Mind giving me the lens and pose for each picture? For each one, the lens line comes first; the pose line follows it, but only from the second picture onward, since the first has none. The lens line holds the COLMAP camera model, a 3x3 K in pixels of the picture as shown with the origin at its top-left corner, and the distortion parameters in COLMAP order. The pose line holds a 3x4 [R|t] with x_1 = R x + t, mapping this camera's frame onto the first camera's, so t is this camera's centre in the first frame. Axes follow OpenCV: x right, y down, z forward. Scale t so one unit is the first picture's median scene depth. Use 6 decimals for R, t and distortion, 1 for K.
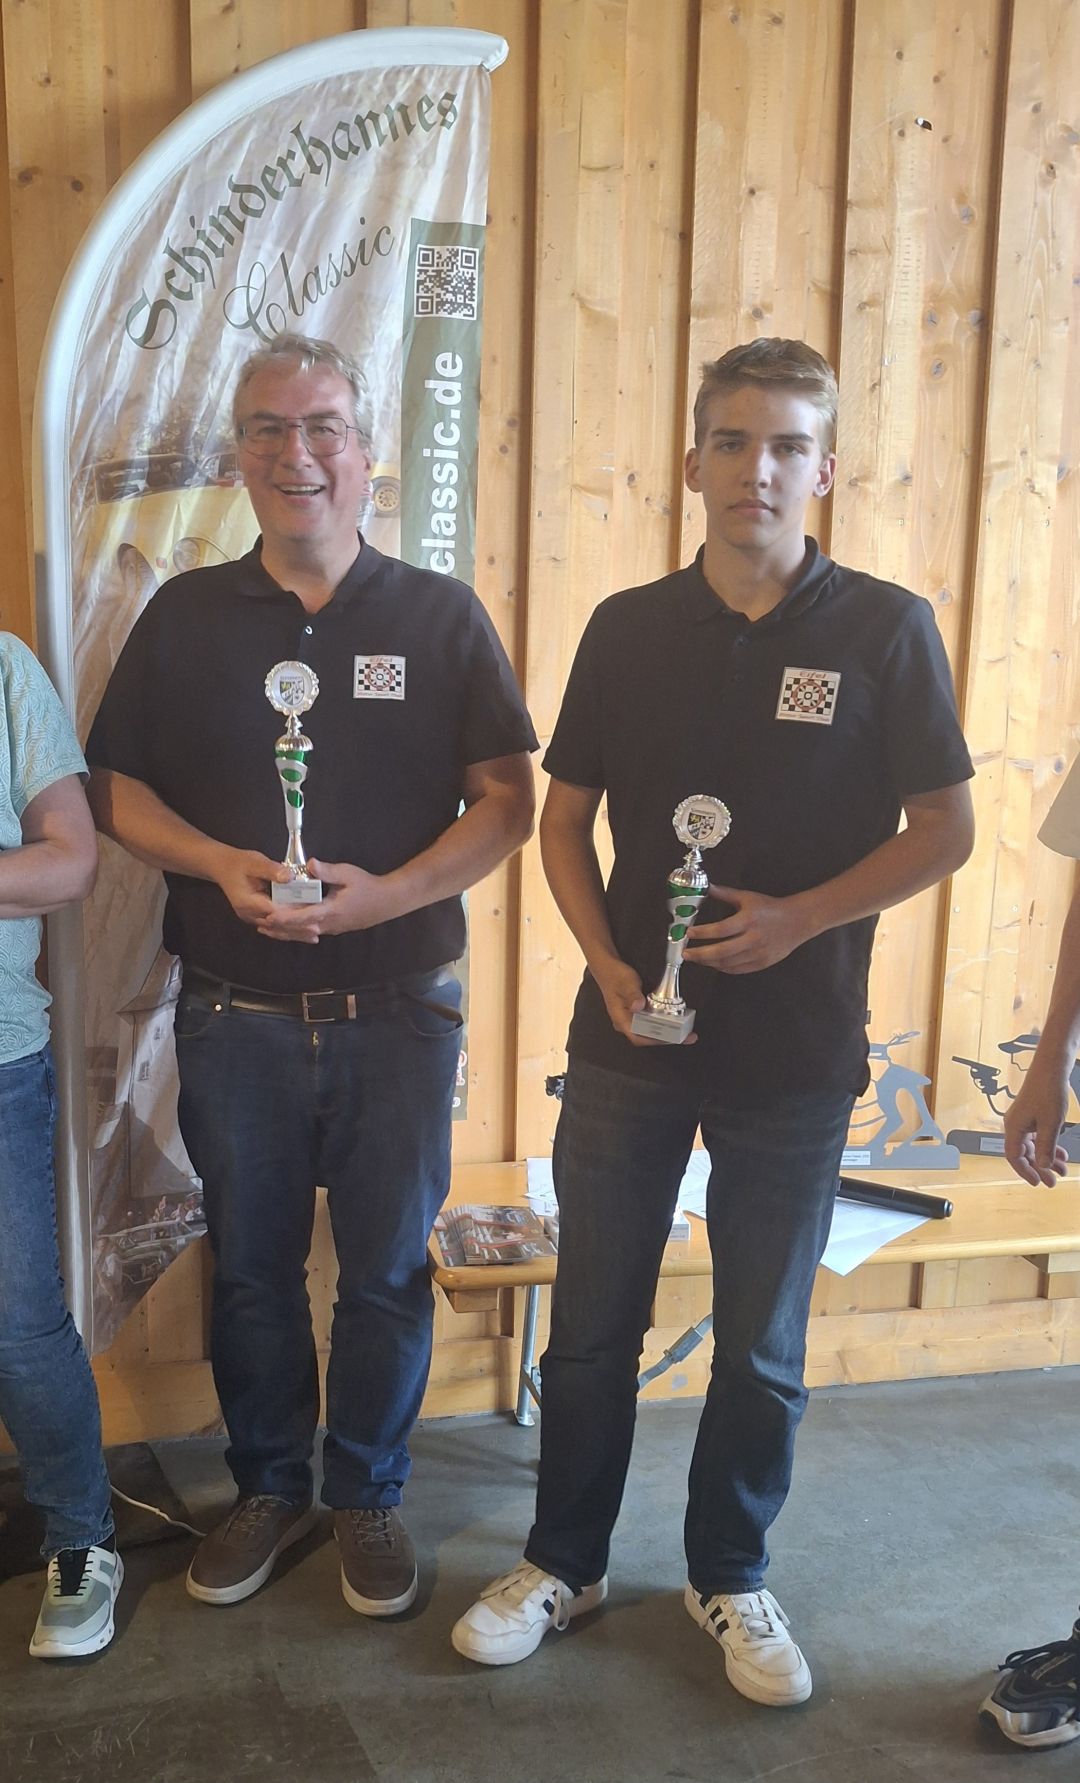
lens RADIAL K [[1501.4, 0, 423.0], [0, 1501.4, 969.9], [0, 0, 1]] dist [0.036468, -0.091795]
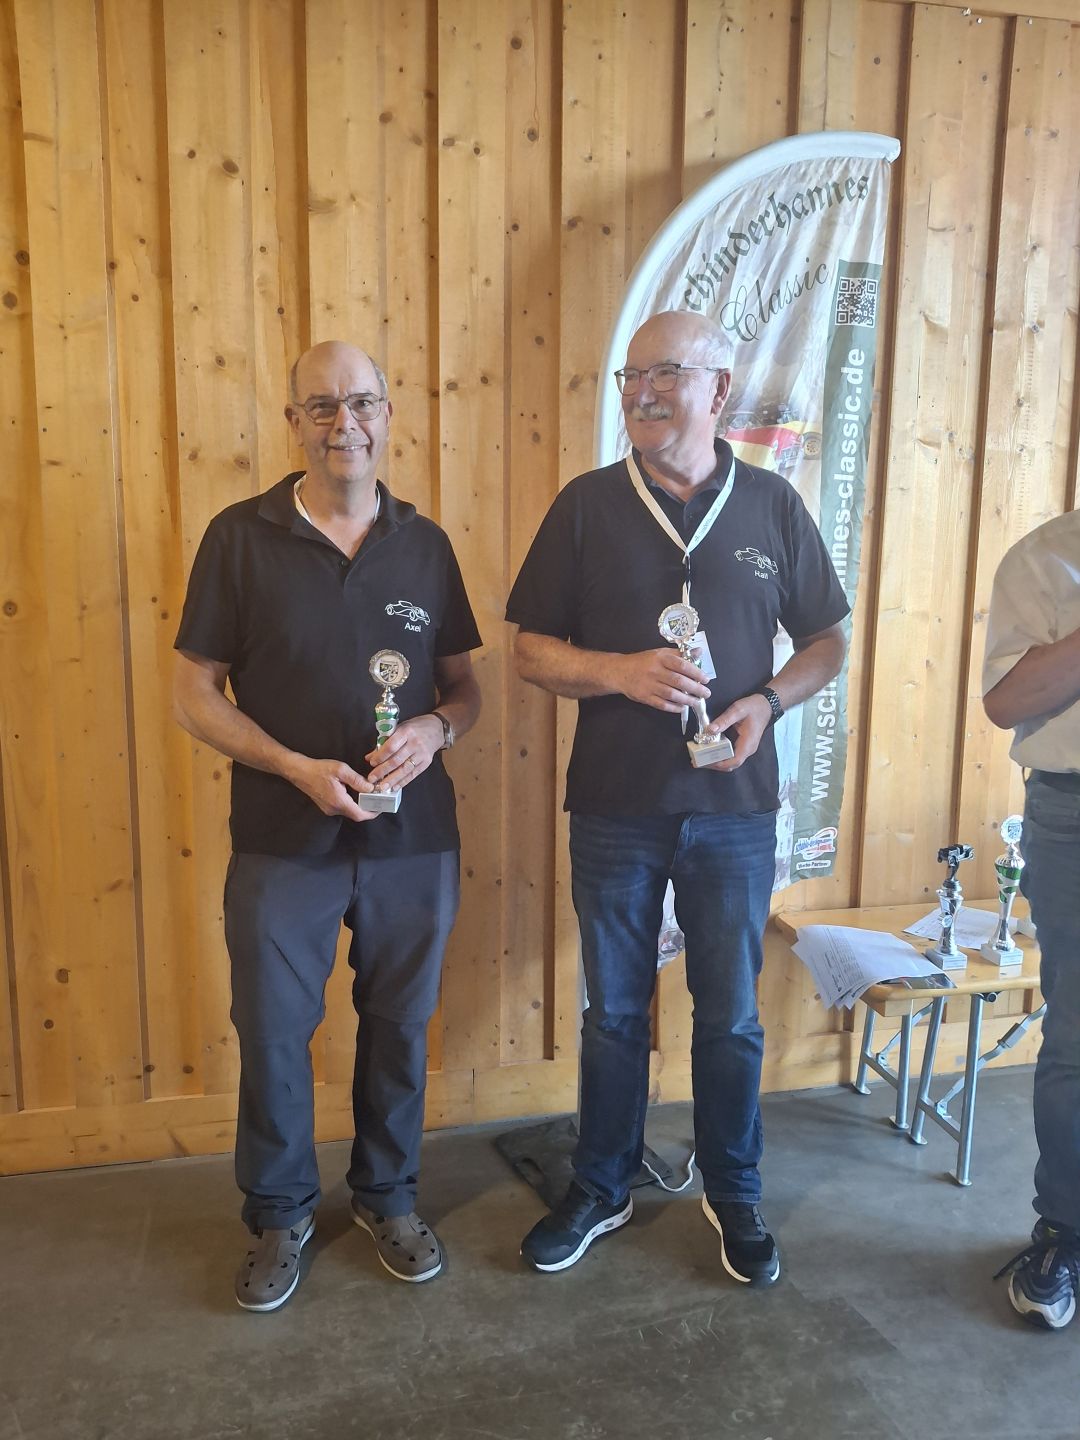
lens RADIAL K [[1040.1, 0, 532.4], [0, 1040.1, 724.8], [0, 0, 1]] dist [-0.011072, -0.018033]
pose [[0.999130, 0.001435, 0.041679, -0.337283], [0.000338, 0.999097, -0.042484, -0.004076], [-0.041703, 0.042461, 0.998227, 0.027625]]
